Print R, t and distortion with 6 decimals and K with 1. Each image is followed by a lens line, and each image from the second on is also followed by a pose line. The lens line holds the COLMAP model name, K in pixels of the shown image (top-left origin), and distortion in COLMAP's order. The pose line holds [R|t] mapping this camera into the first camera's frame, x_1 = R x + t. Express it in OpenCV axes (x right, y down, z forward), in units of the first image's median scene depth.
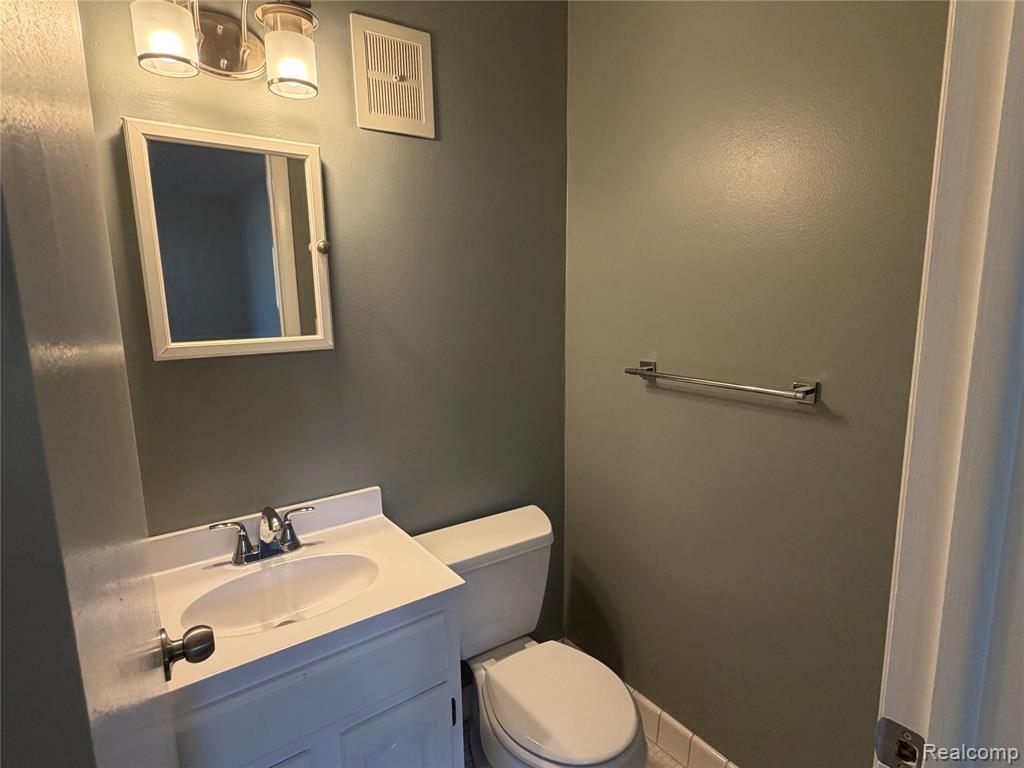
lens RADIAL K [[545.7, 0, 506.4], [0, 545.7, 384.1], [0, 0, 1]] dist [-0.001191, -0.000407]
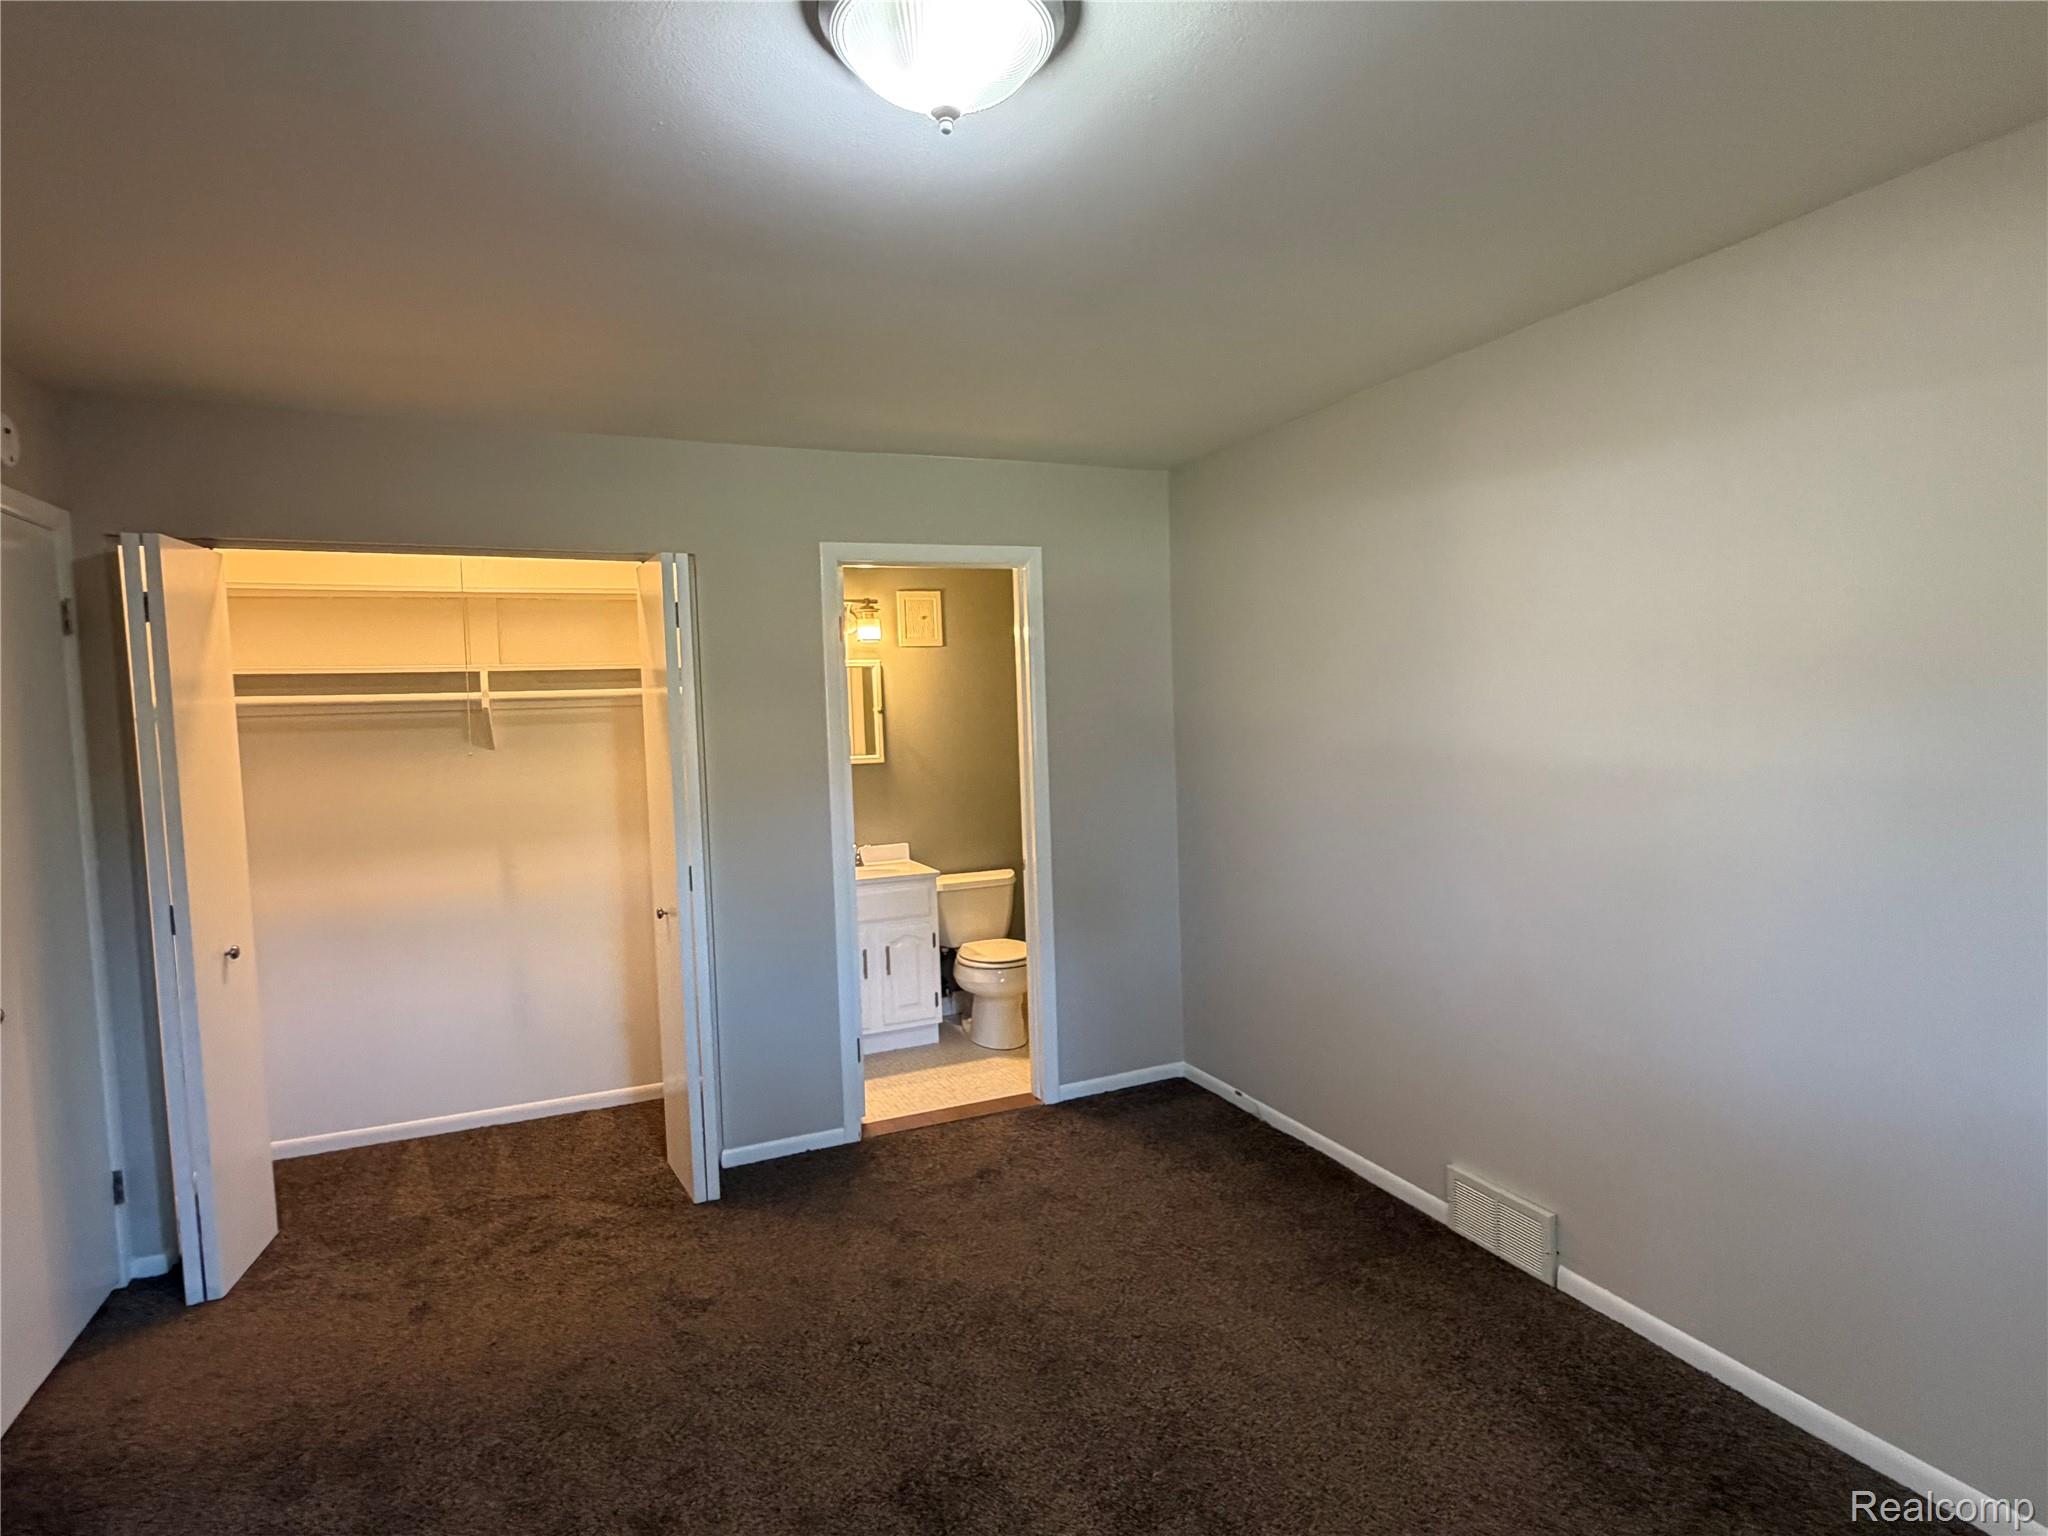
lens RADIAL K [[1091.4, 0, 1029.4], [0, 1091.4, 771.6], [0, 0, 1]] dist [-0.001191, -0.000407]
pose [[0.981951, -0.001987, -0.189125, 0.834434], [-0.018202, 0.994311, -0.104950, 0.333000], [0.188258, 0.106498, 0.976328, -2.419942]]
